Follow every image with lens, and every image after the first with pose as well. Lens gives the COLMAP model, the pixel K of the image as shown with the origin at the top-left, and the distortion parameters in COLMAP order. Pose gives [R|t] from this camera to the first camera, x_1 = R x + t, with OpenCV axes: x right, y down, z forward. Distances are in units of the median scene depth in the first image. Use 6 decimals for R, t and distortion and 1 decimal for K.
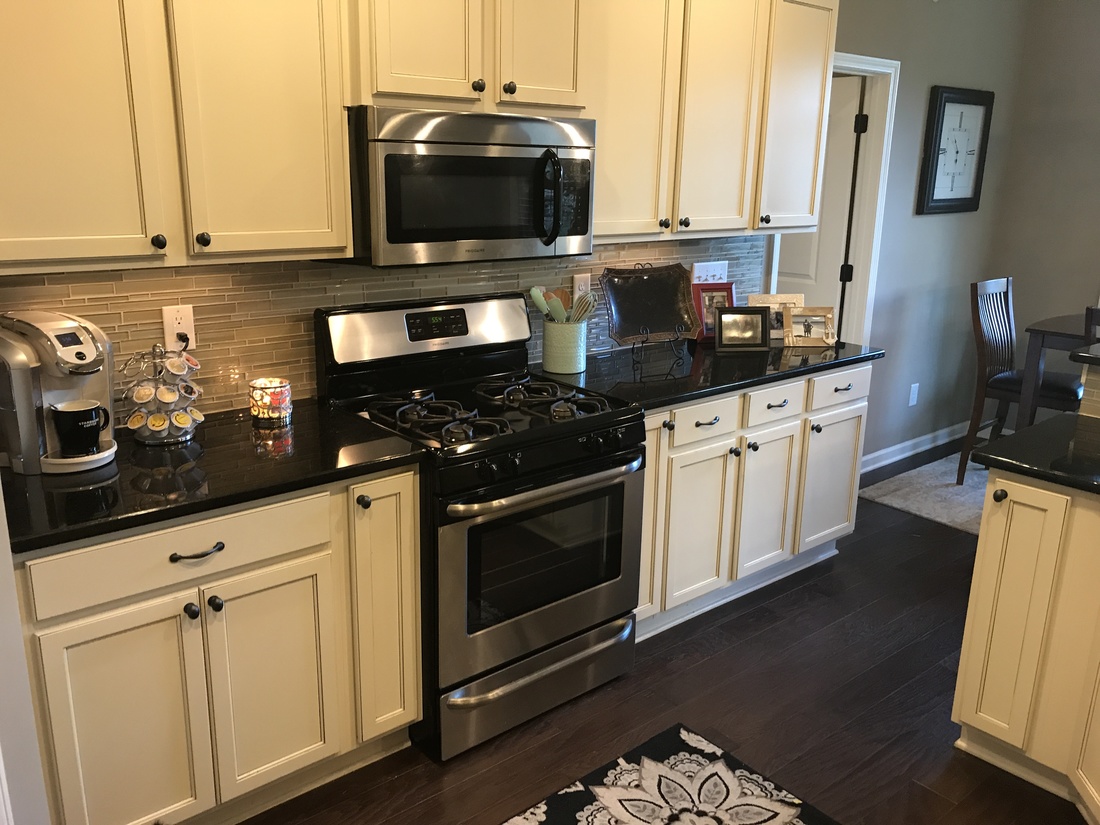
lens RADIAL K [[899.7, 0, 549.3], [0, 899.7, 412.0], [0, 0, 1]] dist [0.006945, -0.012868]
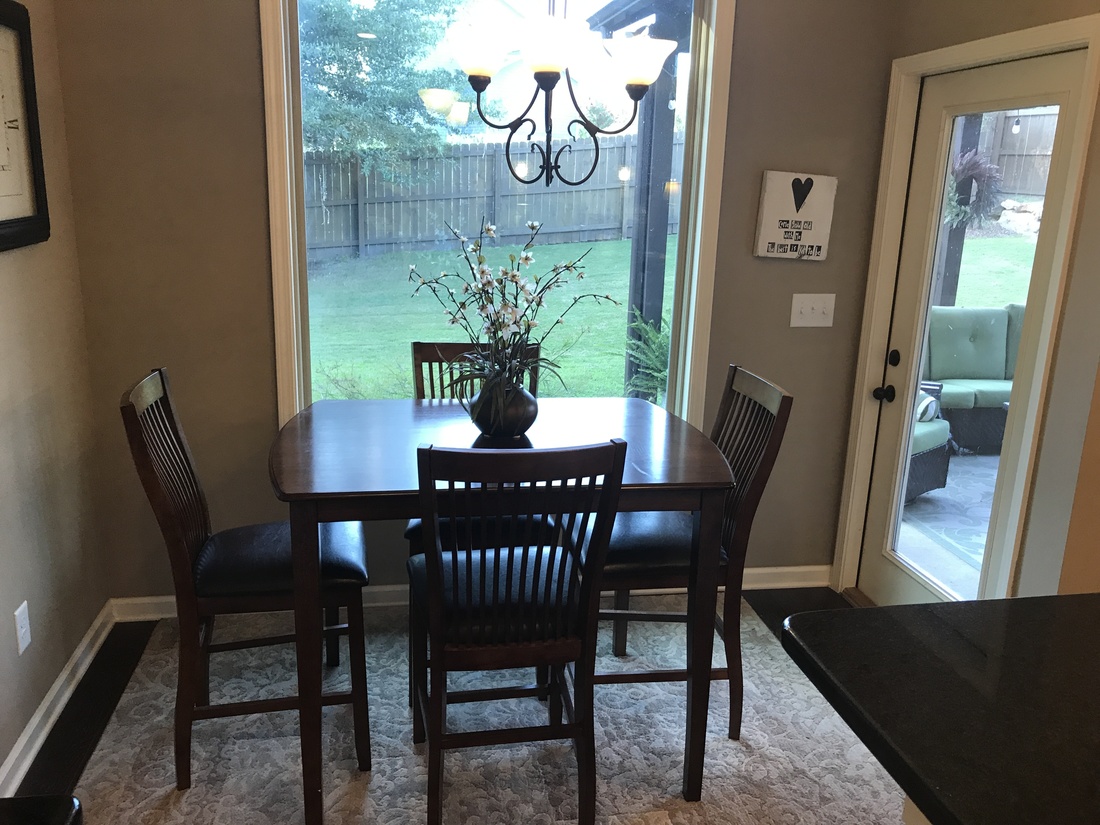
lens RADIAL K [[899.7, 0, 550.1], [0, 899.7, 412.7], [0, 0, 1]] dist [0.006945, -0.012868]
pose [[0.489721, -0.219957, 0.843678, 0.170566], [0.204638, 0.969621, 0.134007, -0.144990], [-0.847524, 0.107022, 0.519855, 0.525390]]
